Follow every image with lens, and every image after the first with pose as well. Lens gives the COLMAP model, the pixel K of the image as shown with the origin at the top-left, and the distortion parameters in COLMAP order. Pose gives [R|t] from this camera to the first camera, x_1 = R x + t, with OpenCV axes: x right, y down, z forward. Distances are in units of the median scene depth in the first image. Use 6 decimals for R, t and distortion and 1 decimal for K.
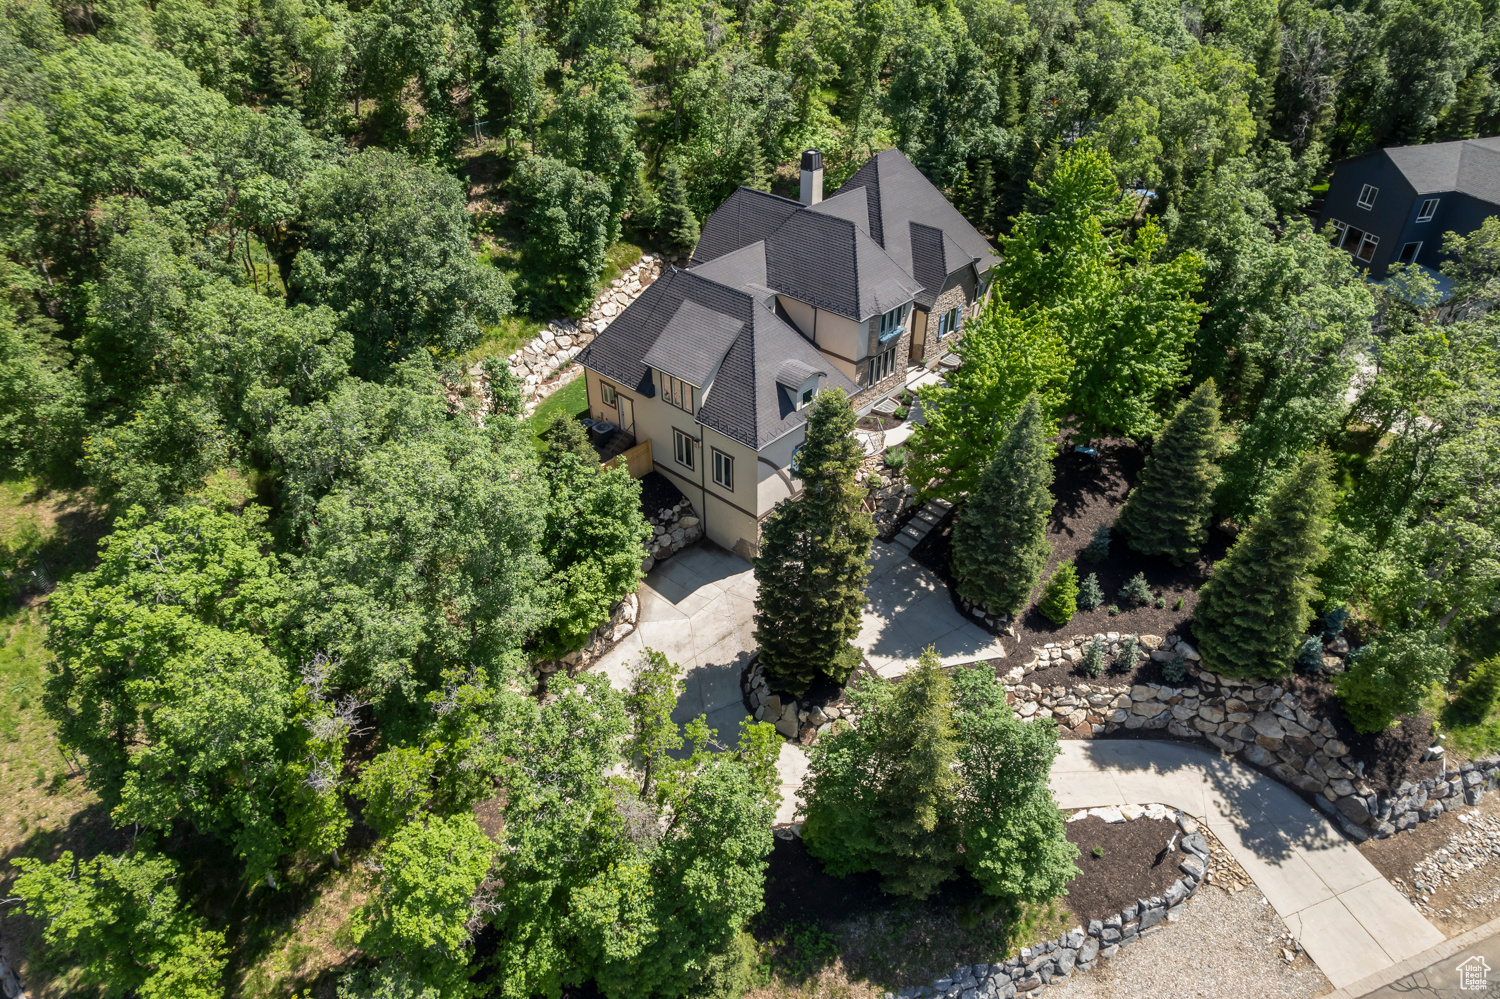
lens RADIAL K [[958.5, 0, 753.2], [0, 958.5, 506.6], [0, 0, 1]] dist [-0.080664, 0.072891]
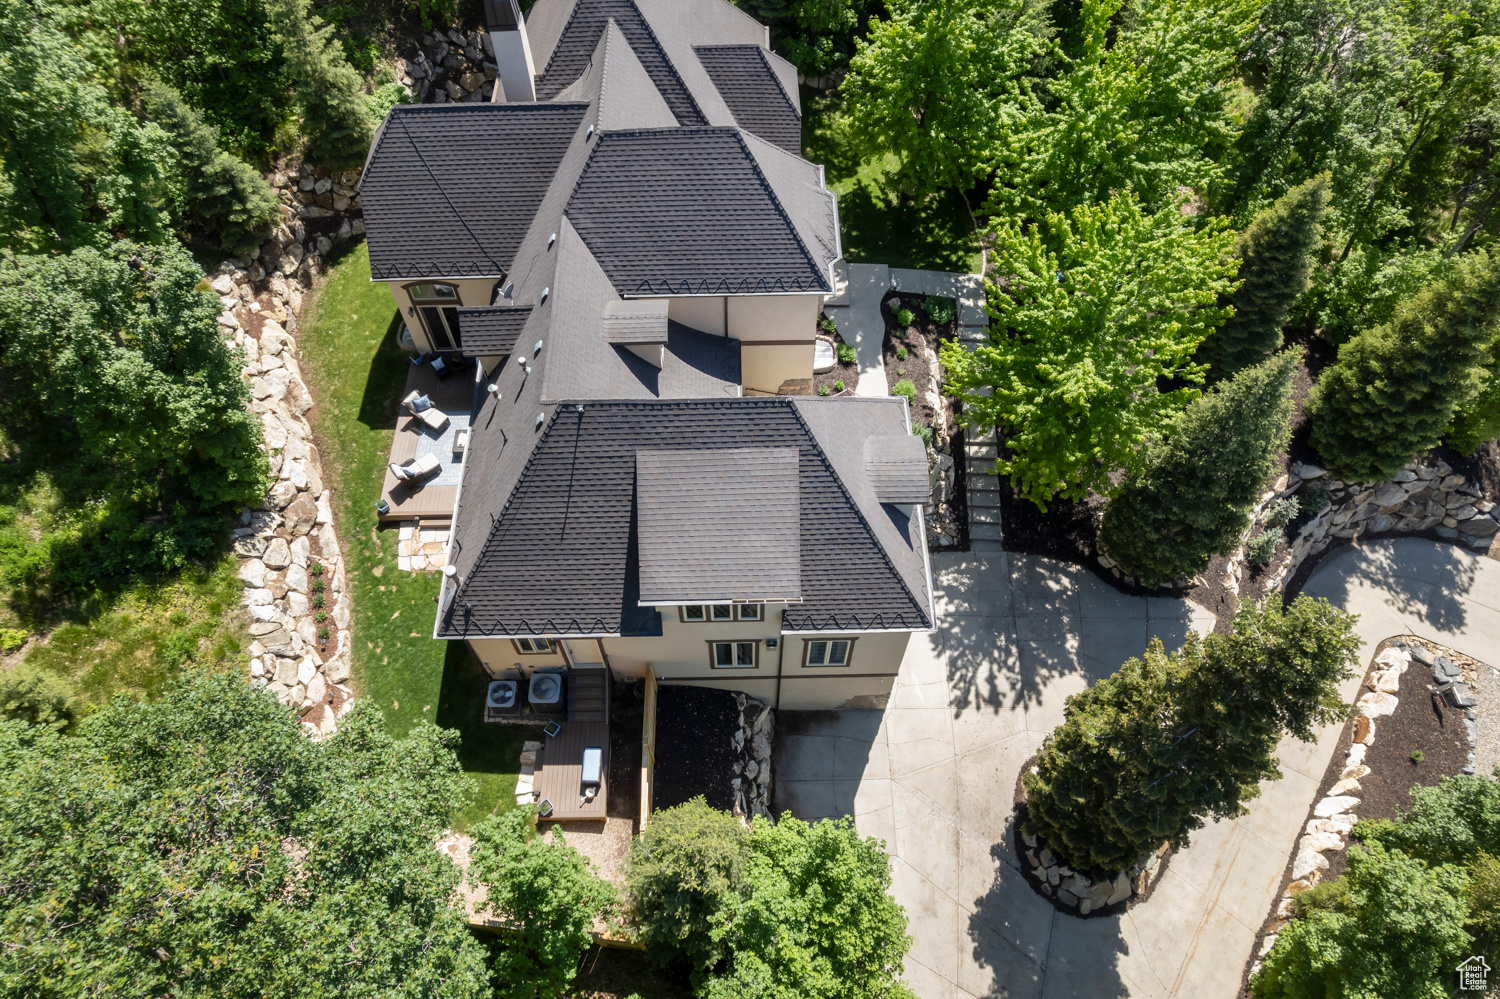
lens RADIAL K [[958.5, 0, 753.2], [0, 958.5, 506.6], [0, 0, 1]] dist [-0.080664, 0.072891]
pose [[0.722289, -0.587356, 0.365118, -0.244062], [0.404895, 0.787137, 0.465270, -0.433103], [-0.560677, -0.188225, 0.806358, 0.593062]]
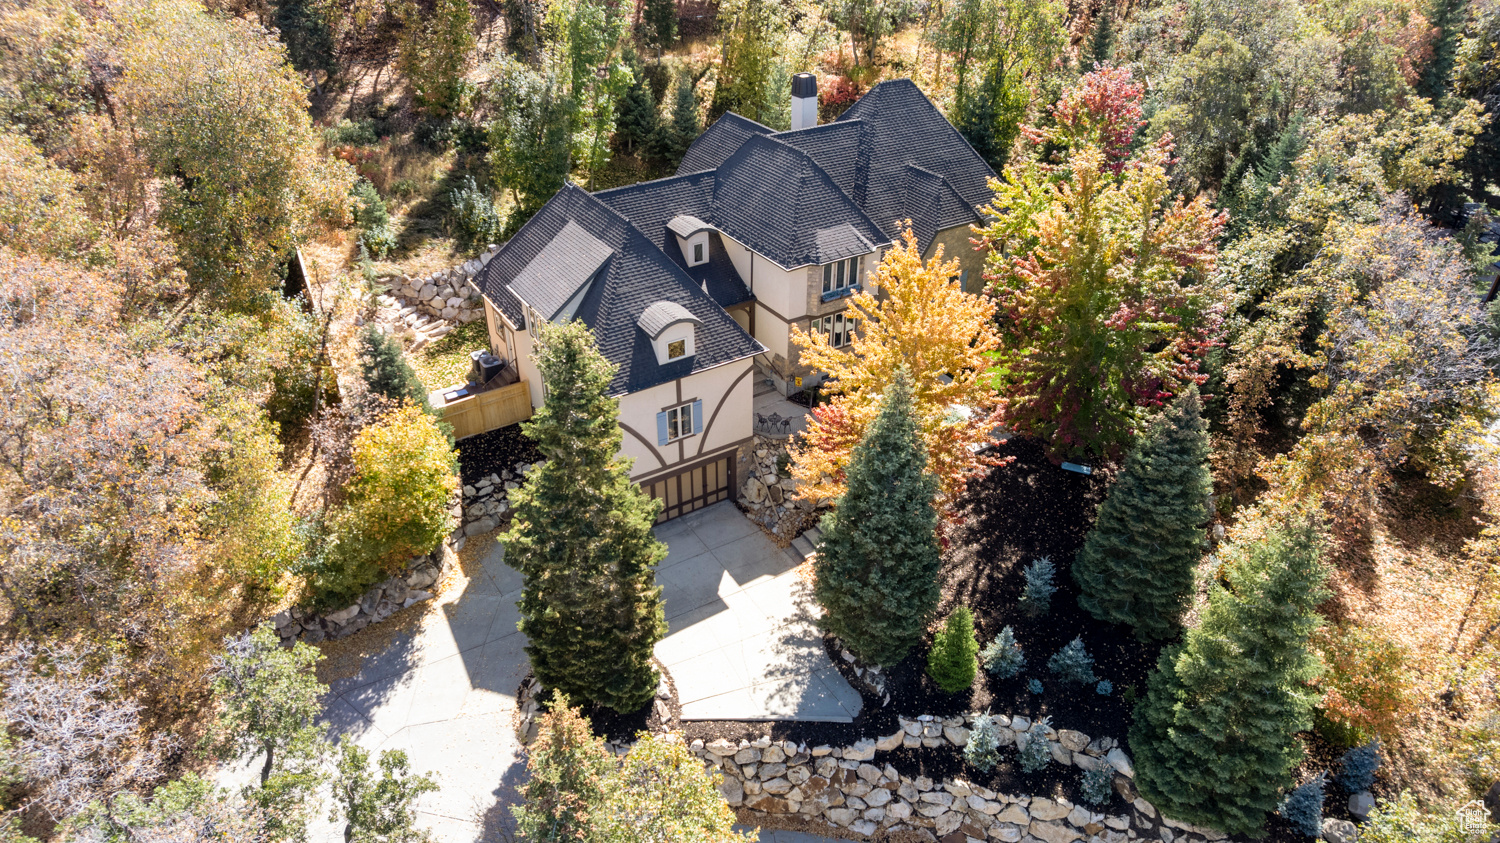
lens RADIAL K [[962.0, 0, 754.0], [0, 962.0, 425.2], [0, 0, 1]] dist [-0.080734, 0.075959]
pose [[0.969555, 0.137100, -0.202897, 0.302988], [-0.148747, 0.987929, -0.043240, -0.026804], [0.194520, 0.072104, 0.978245, 0.233995]]
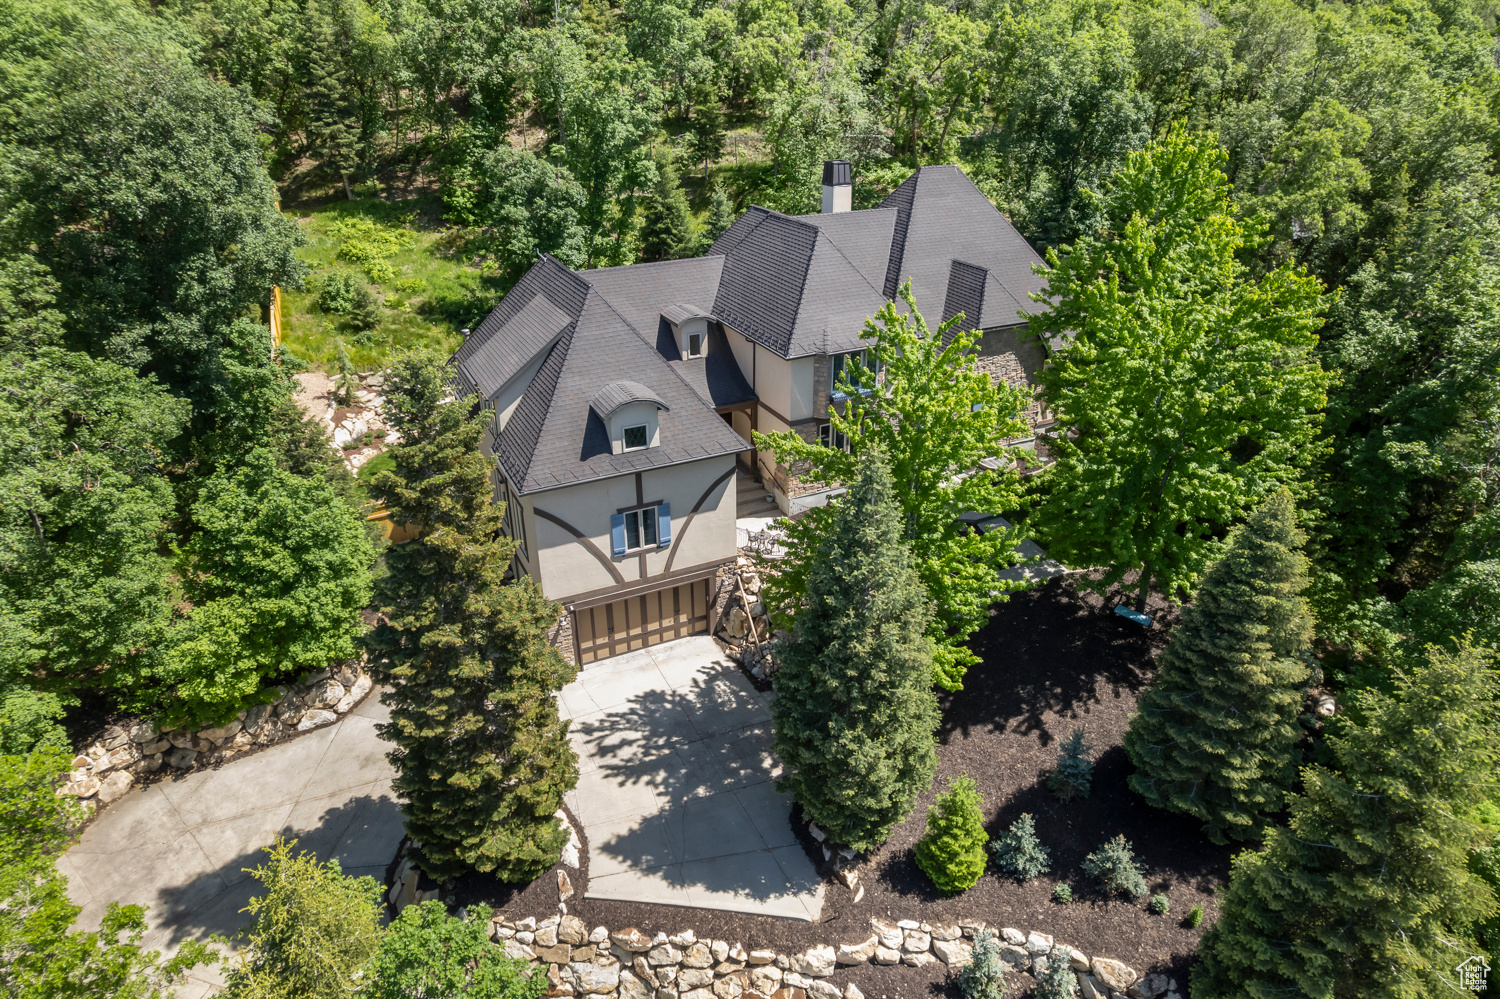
lens RADIAL K [[958.5, 0, 753.2], [0, 958.5, 506.6], [0, 0, 1]] dist [-0.080664, 0.072891]
pose [[0.934865, 0.157998, -0.317905, 0.364821], [-0.206266, 0.970582, -0.124193, -0.001599], [0.288930, 0.181677, 0.939954, 0.418750]]
